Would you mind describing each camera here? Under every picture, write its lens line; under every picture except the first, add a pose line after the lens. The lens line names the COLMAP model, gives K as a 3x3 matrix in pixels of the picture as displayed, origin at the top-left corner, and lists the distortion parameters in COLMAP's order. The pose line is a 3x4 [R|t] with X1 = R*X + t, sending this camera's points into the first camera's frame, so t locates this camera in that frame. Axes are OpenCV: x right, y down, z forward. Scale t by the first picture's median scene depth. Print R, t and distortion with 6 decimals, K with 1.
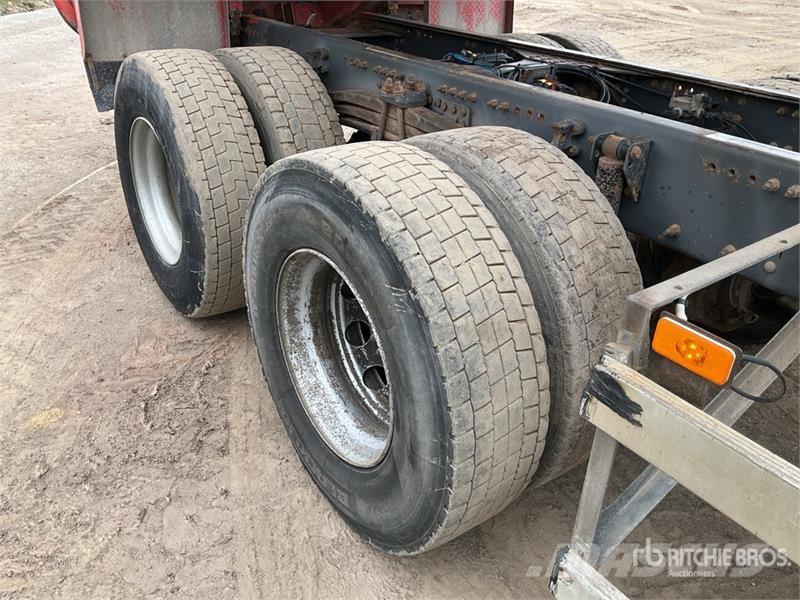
lens RADIAL K [[640.7, 0, 395.2], [0, 640.7, 296.0], [0, 0, 1]] dist [0.060831, -0.115047]
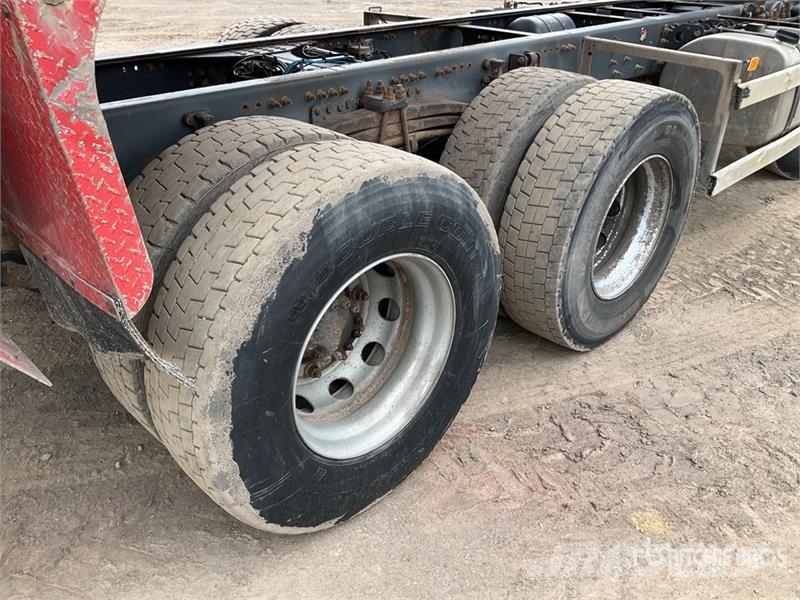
lens RADIAL K [[640.7, 0, 395.2], [0, 640.7, 296.0], [0, 0, 1]] dist [0.060831, -0.115047]
pose [[-0.131711, -0.535676, 0.834089, -1.036735], [0.462942, 0.710787, 0.529591, -0.642246], [-0.876548, 0.455888, 0.154369, 1.000004]]
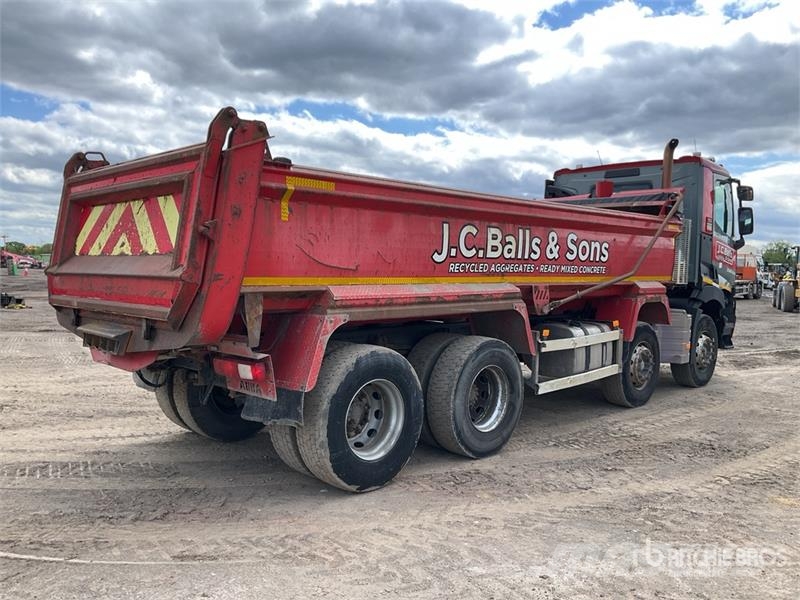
lens RADIAL K [[640.7, 0, 395.2], [0, 640.7, 296.0], [0, 0, 1]] dist [0.060831, -0.115047]
pose [[-0.138563, -0.103291, 0.984952, -2.481775], [0.454880, 0.876794, 0.155941, -0.843321], [-0.879707, 0.469642, -0.074506, 1.078625]]
